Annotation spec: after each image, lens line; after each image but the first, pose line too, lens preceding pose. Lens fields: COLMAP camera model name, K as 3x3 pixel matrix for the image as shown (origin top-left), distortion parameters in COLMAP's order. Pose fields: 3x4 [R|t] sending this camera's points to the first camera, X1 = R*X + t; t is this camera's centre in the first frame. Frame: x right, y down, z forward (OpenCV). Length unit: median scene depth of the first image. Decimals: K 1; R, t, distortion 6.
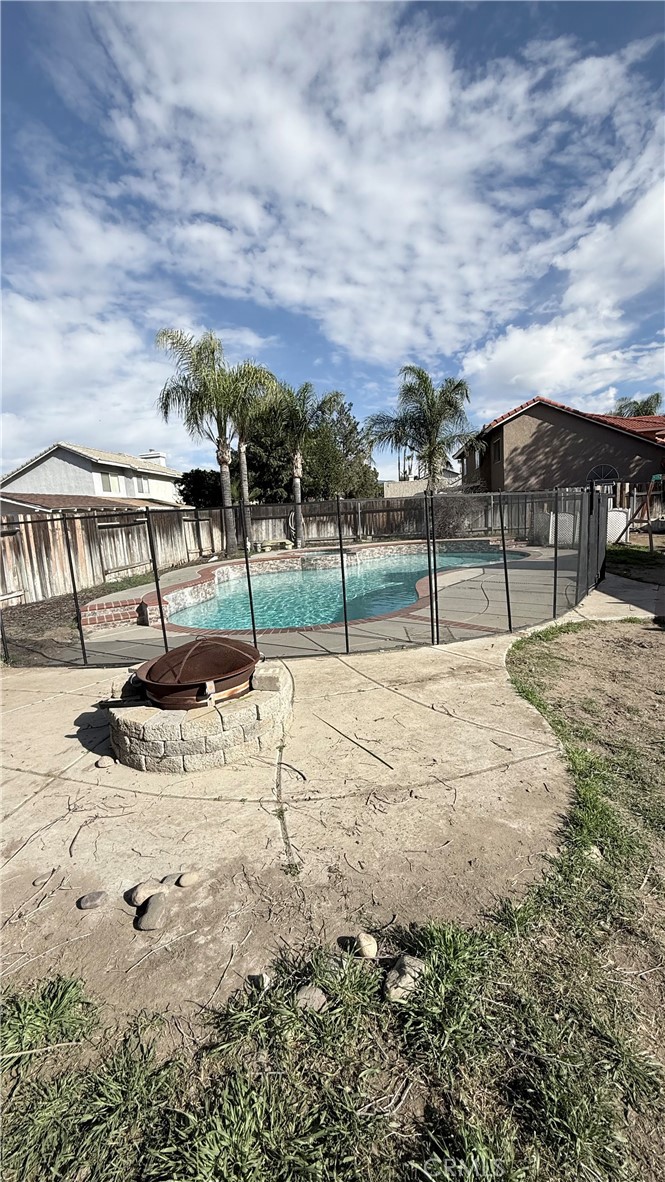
lens RADIAL K [[472.0, 0, 332.5], [0, 472.0, 591.0], [0, 0, 1]] dist [0.001928, 0.000150]
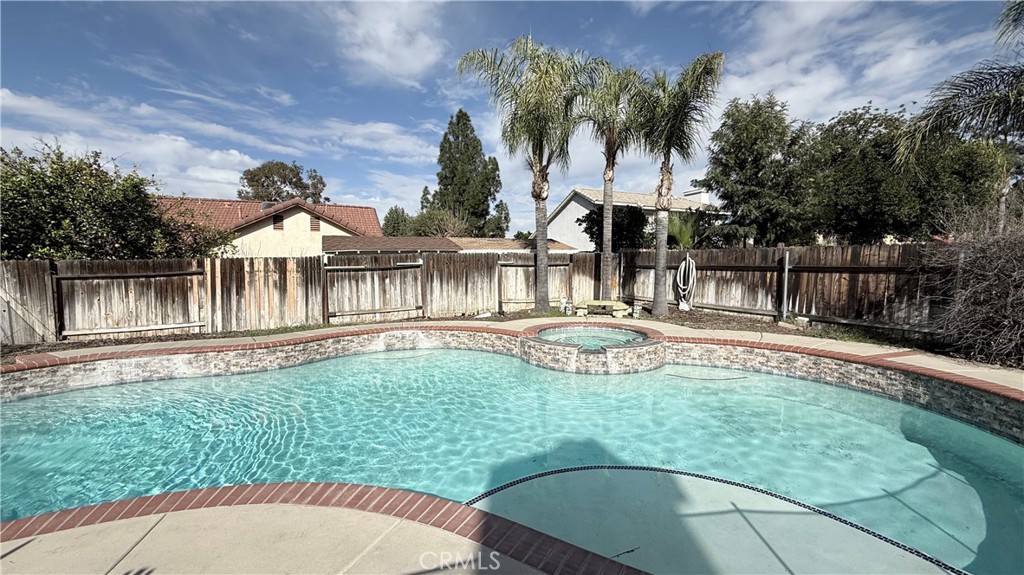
lens RADIAL K [[408.9, 0, 512.0], [0, 408.9, 287.5], [0, 0, 1]] dist [0.001928, 0.000150]
pose [[0.533111, 0.110483, -0.838800, 0.277449], [-0.160040, 0.986706, 0.028249, -0.110141], [0.830770, 0.119182, 0.543706, 0.499634]]
